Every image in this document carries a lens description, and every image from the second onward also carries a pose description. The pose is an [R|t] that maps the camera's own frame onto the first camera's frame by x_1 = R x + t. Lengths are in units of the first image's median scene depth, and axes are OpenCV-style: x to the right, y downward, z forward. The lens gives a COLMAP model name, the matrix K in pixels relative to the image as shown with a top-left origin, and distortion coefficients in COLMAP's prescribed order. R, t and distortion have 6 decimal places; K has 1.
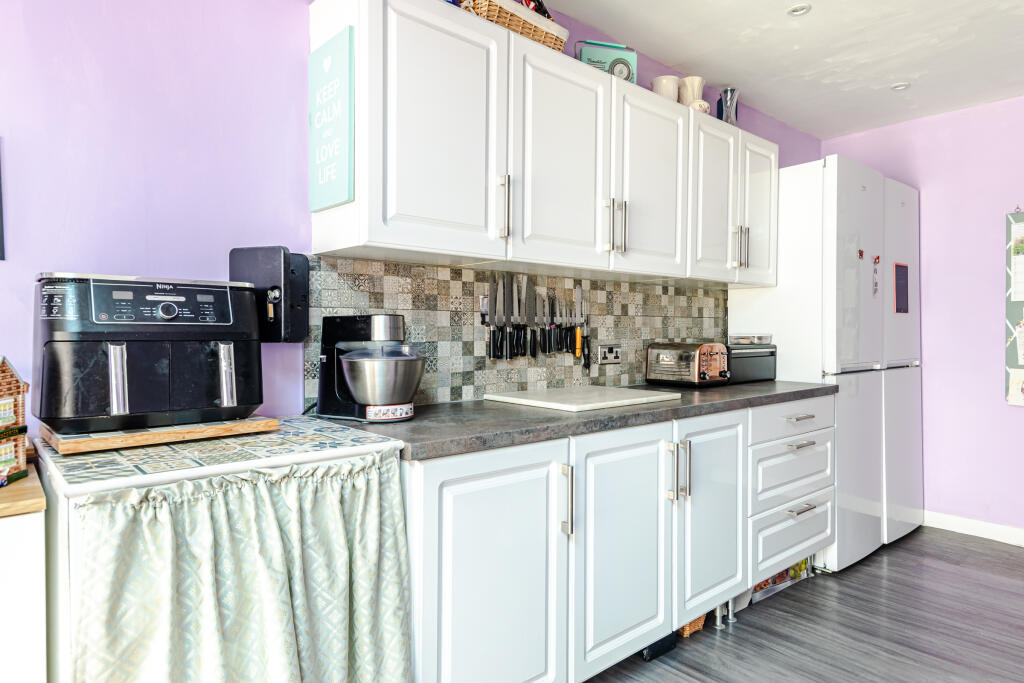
lens RADIAL K [[616.3, 0, 508.3], [0, 616.3, 342.7], [0, 0, 1]] dist [0.003681, 0.000220]
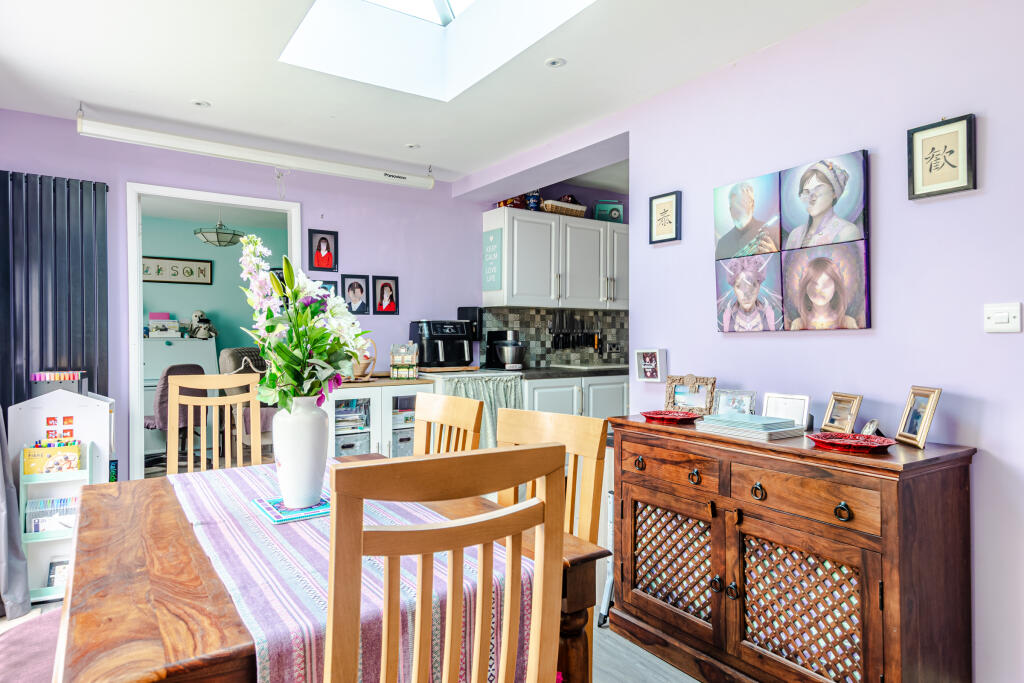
lens RADIAL K [[616.3, 0, 510.2], [0, 616.3, 339.3], [0, 0, 1]] dist [0.003681, 0.000220]
pose [[0.992812, -0.000371, -0.119684, 0.096674], [-0.001186, 0.999916, -0.012940, 0.023761], [0.119678, 0.012989, 0.992728, -1.422453]]
